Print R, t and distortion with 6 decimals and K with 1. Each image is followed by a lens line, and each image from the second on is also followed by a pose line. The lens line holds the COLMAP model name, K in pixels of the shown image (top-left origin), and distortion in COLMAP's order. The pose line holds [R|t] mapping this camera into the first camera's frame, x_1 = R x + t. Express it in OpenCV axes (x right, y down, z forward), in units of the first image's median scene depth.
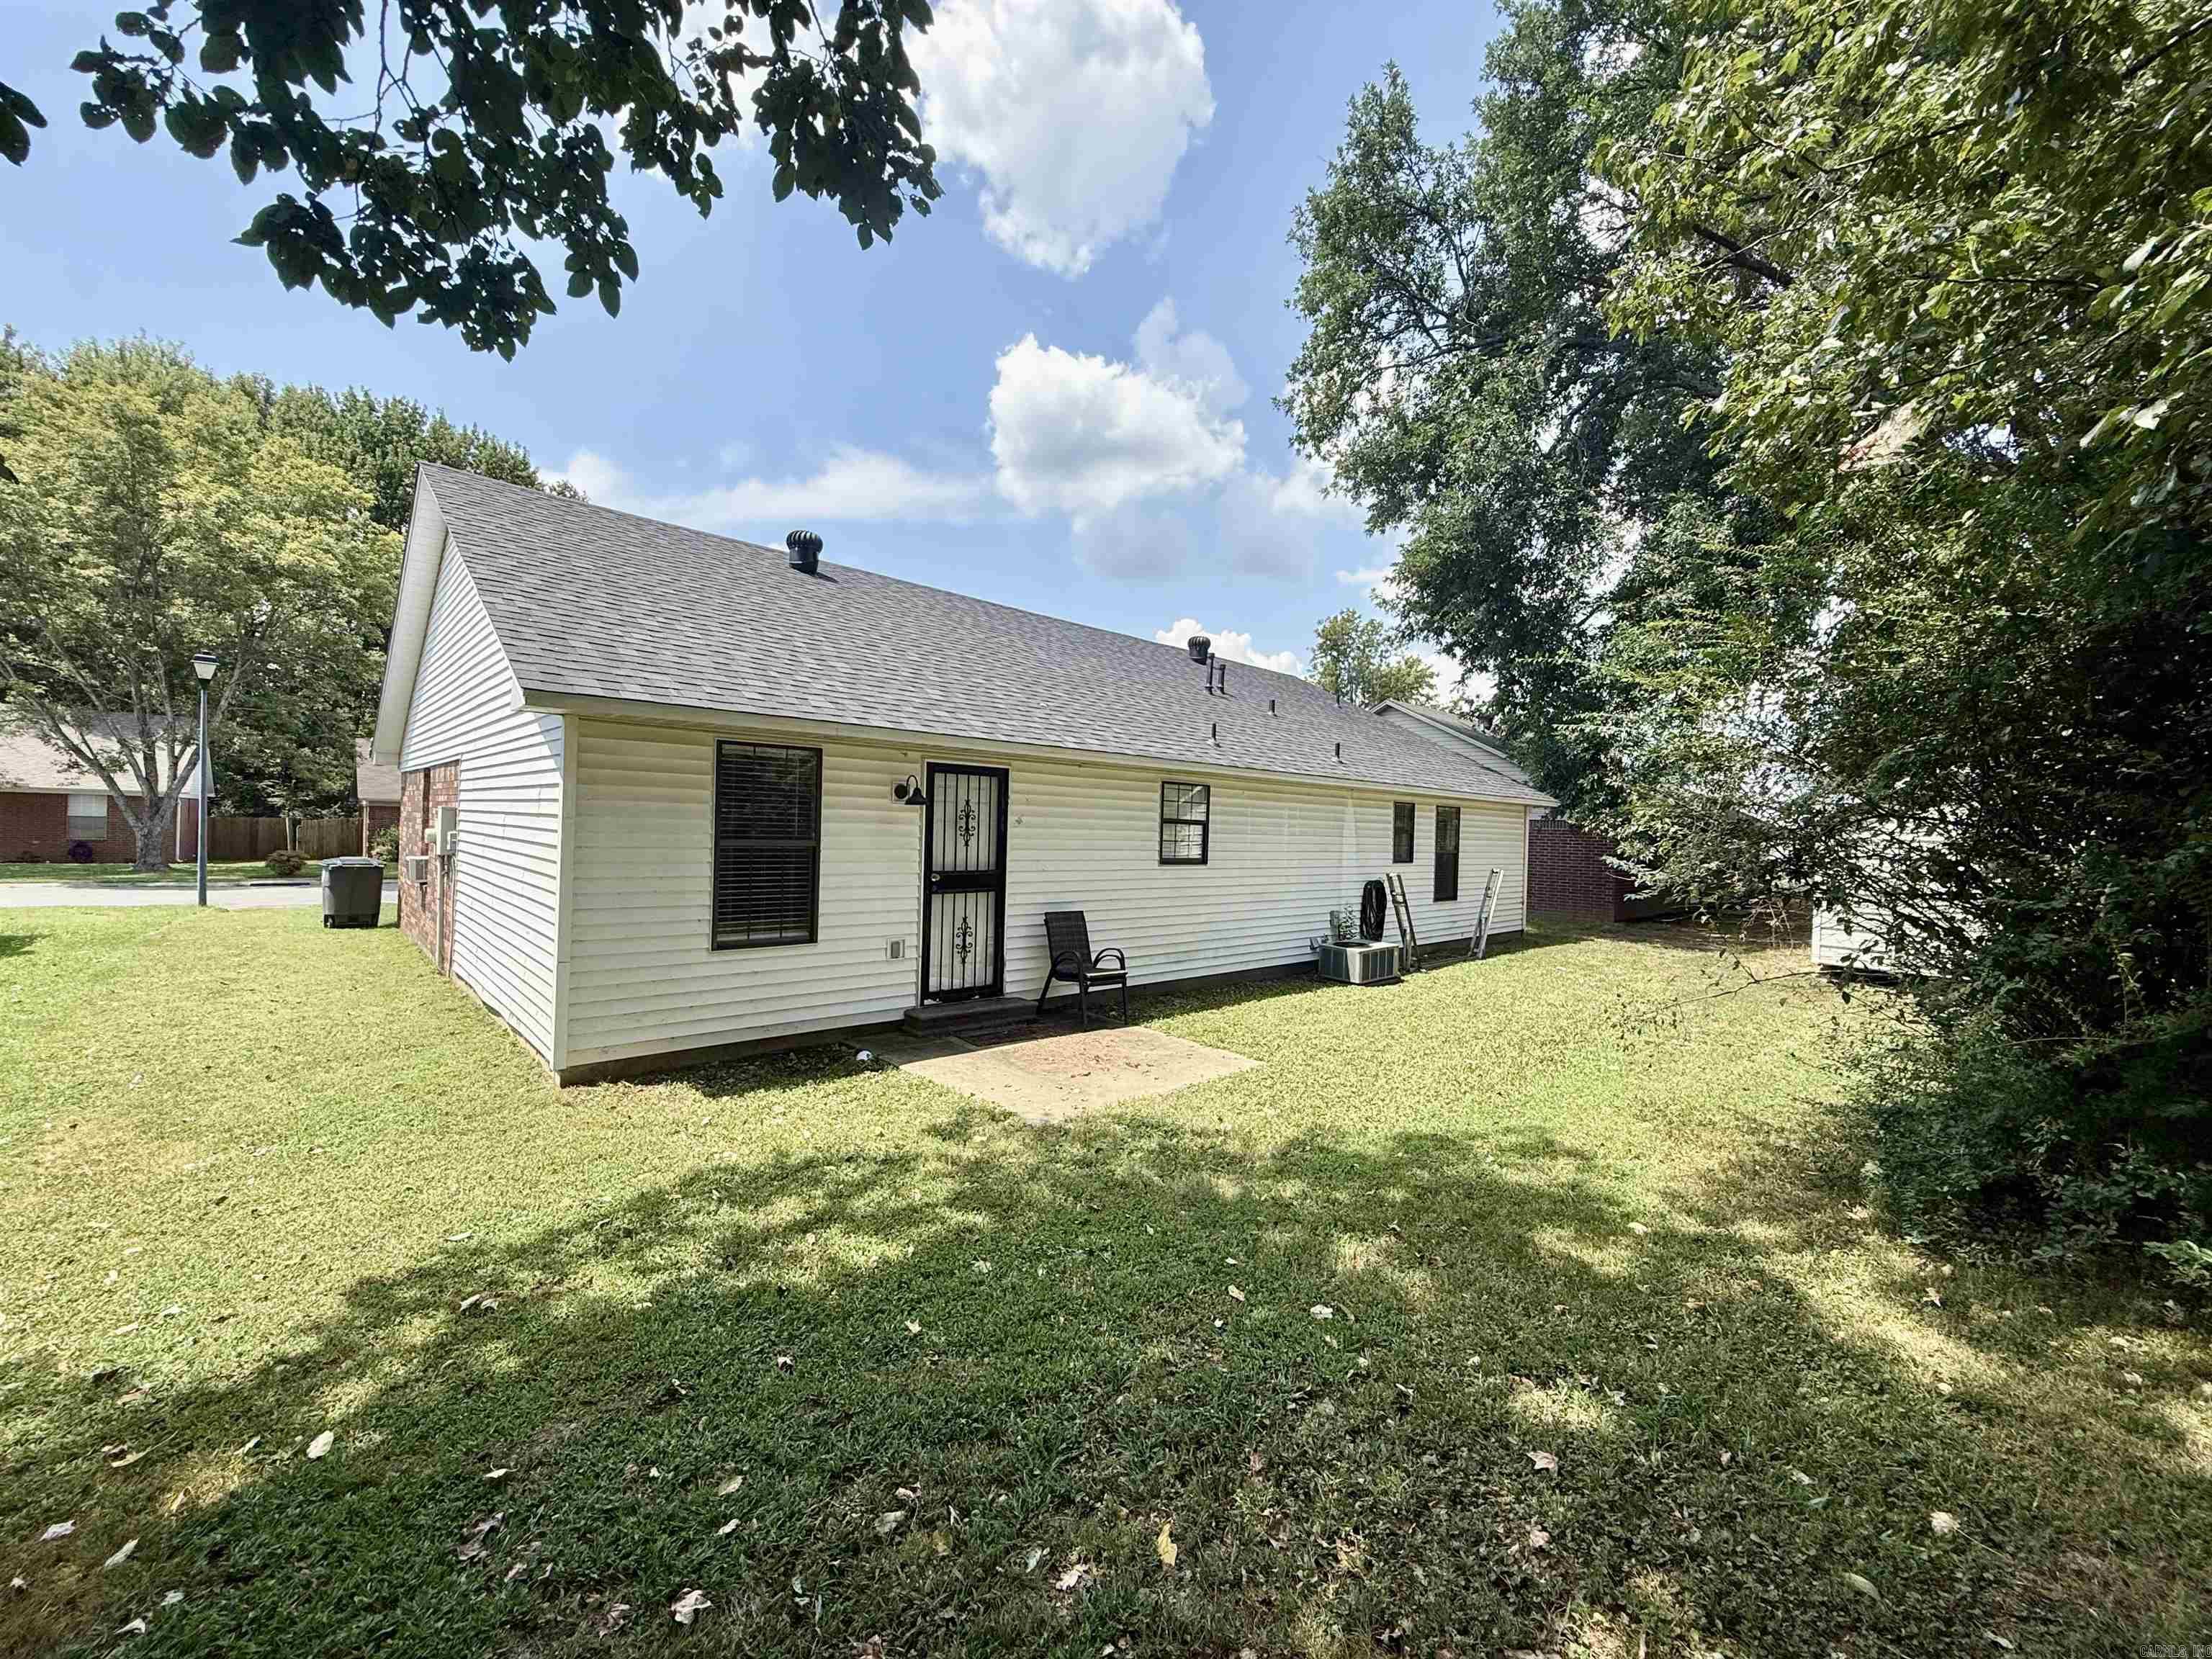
lens RADIAL K [[883.5, 0, 1107.1], [0, 883.5, 826.2], [0, 0, 1]] dist [-0.006035, -0.000034]
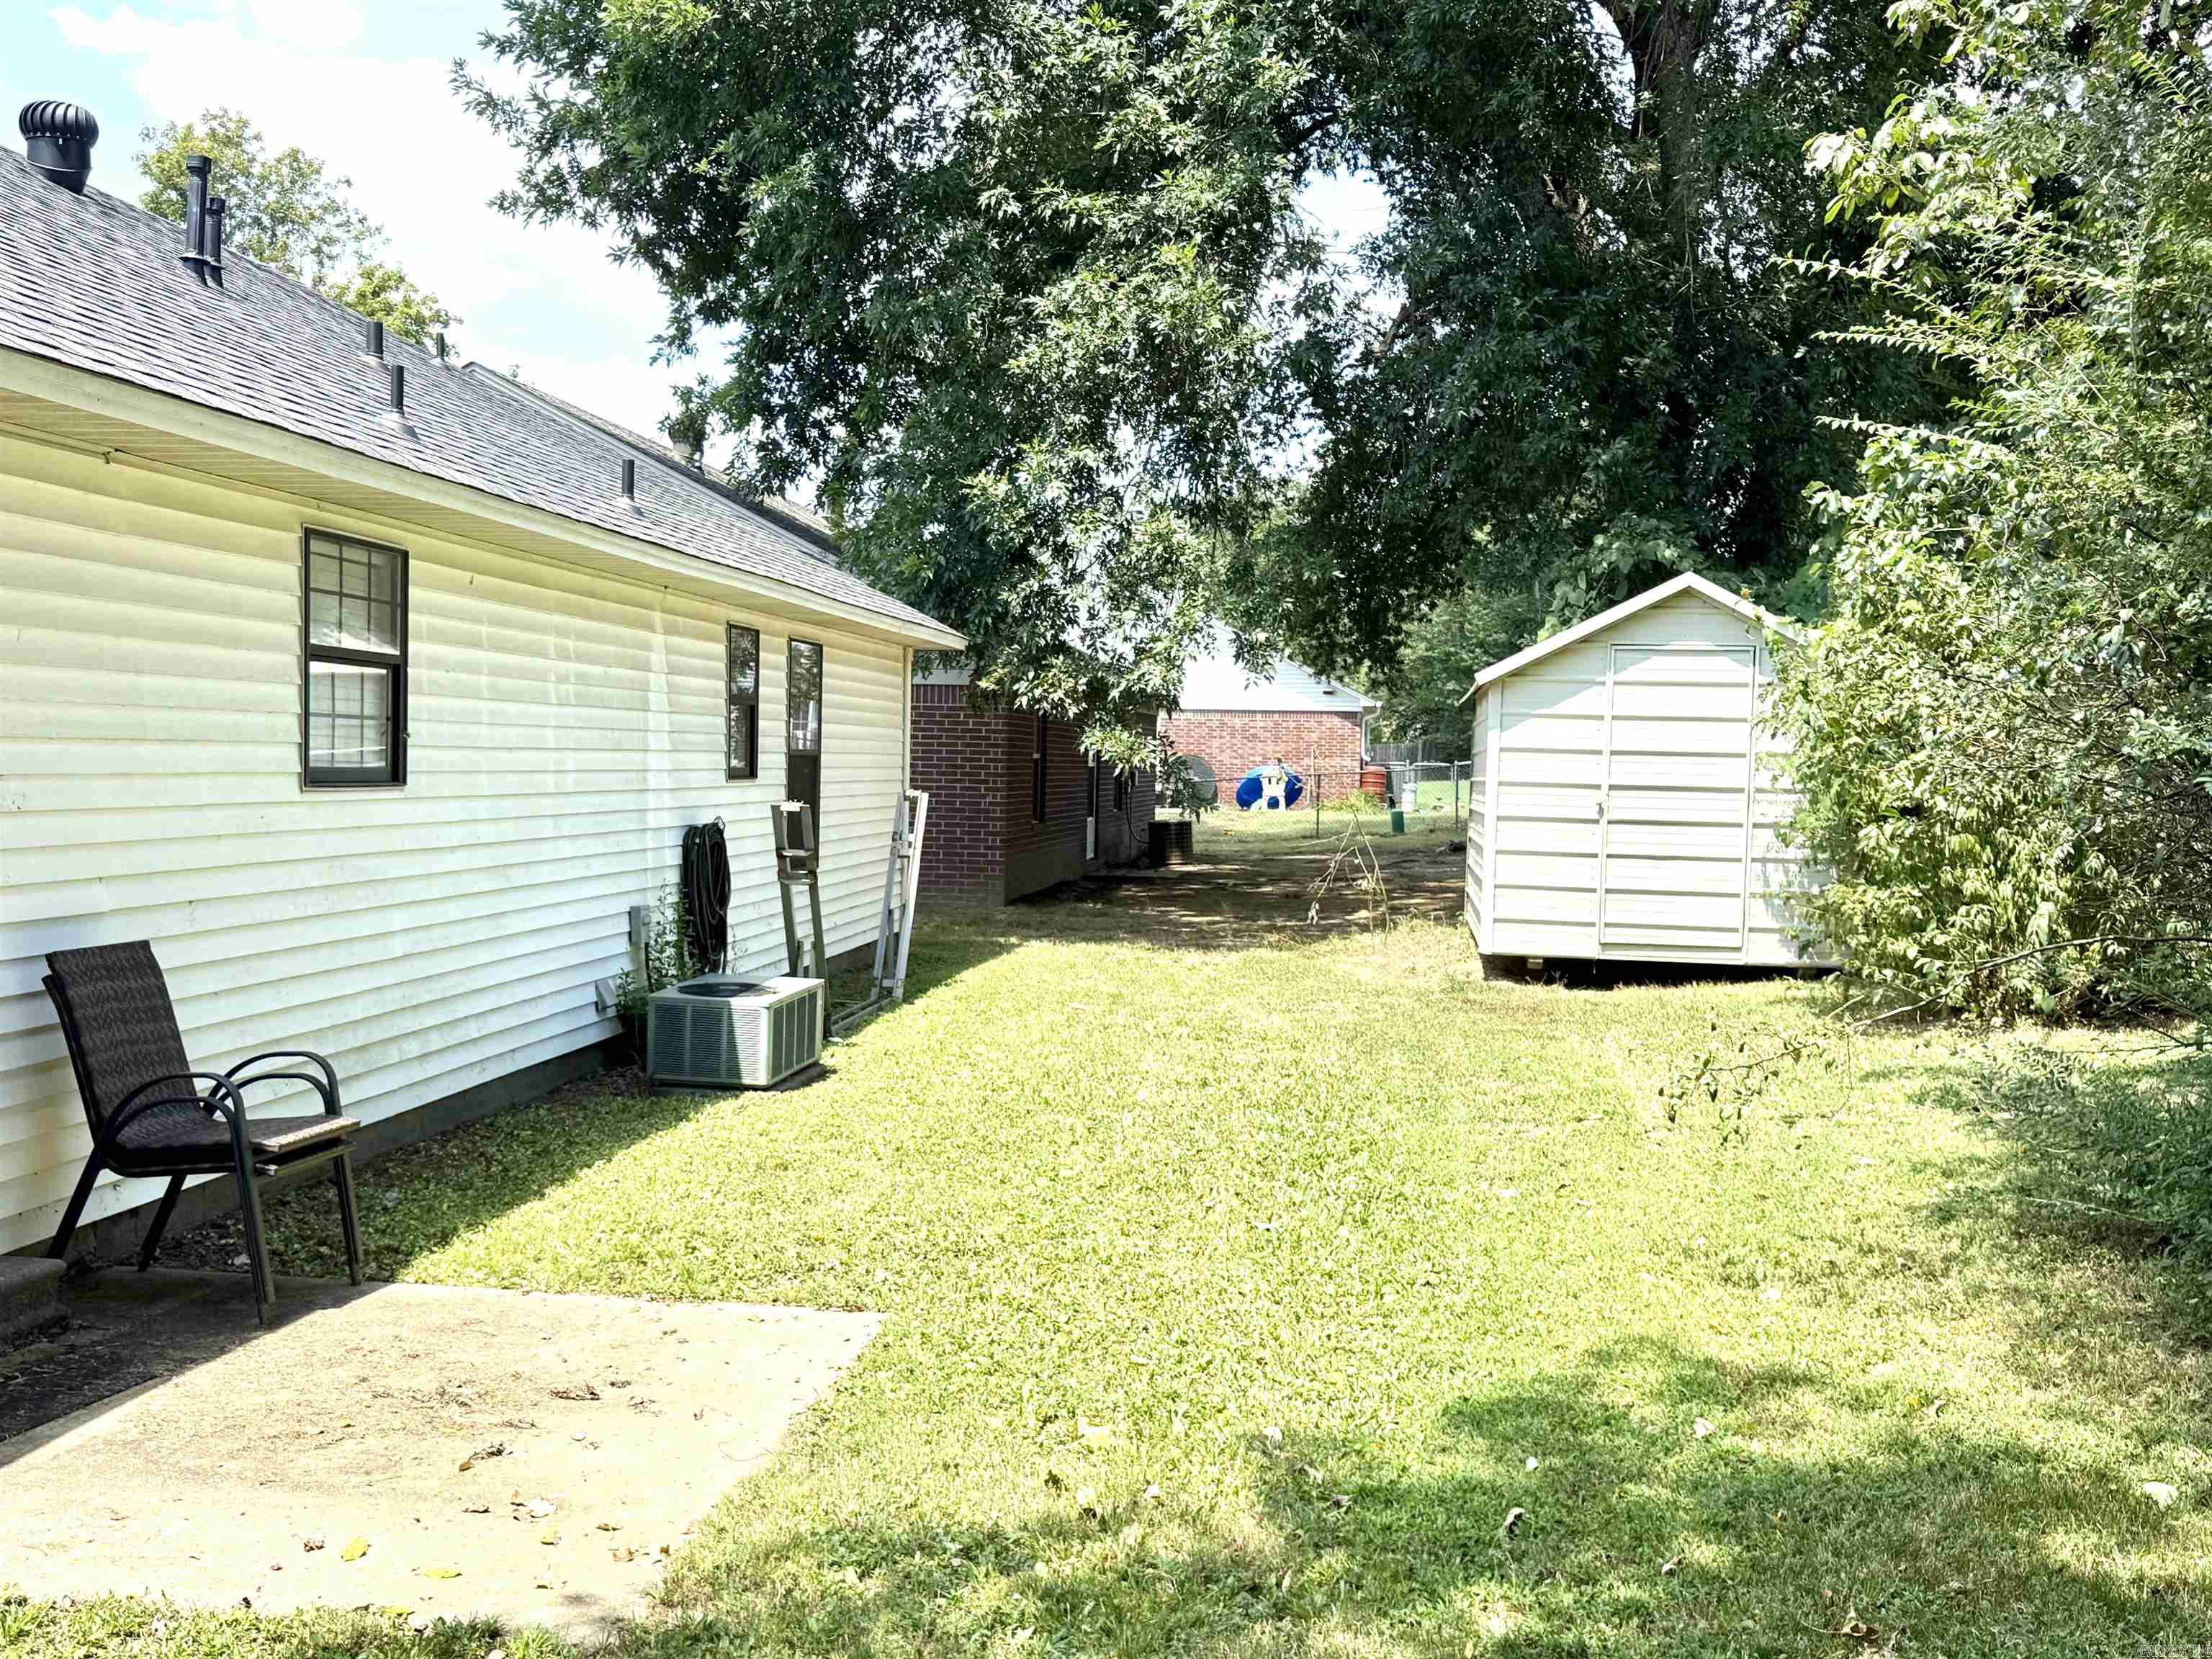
lens RADIAL K [[2206.9, 0, 1106.1], [0, 2206.9, 832.7], [0, 0, 1]] dist [0.047153, 0.000000]
pose [[0.768773, -0.037014, 0.638450, -0.274030], [0.002117, 0.998466, 0.055336, 0.018585], [-0.639518, -0.041189, 0.767672, 0.219765]]
